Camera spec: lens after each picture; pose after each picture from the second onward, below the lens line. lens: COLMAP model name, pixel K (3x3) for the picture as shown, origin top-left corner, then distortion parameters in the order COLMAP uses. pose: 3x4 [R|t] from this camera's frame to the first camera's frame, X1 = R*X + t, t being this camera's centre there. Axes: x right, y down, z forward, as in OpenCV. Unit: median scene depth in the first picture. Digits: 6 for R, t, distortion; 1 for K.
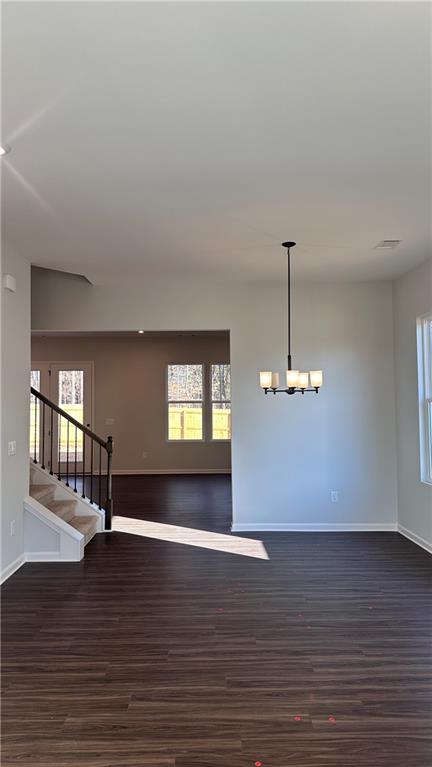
lens RADIAL K [[540.0, 0, 216.0], [0, 540.0, 383.5], [0, 0, 1]] dist [0.081589, -0.078245]
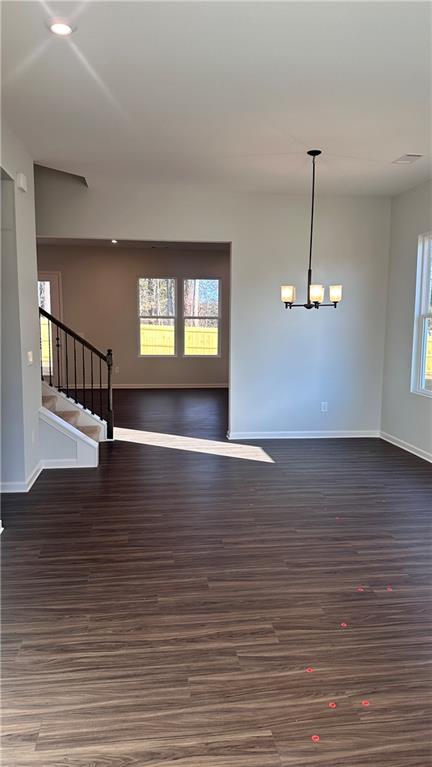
lens RADIAL K [[530.5, 0, 216.0], [0, 530.5, 383.5], [0, 0, 1]] dist [0.260324, -0.536151]
pose [[0.992937, 0.000636, 0.118638, -0.164073], [-0.018585, 0.988473, 0.150250, 0.010401], [-0.117175, -0.151393, 0.981504, -0.010183]]
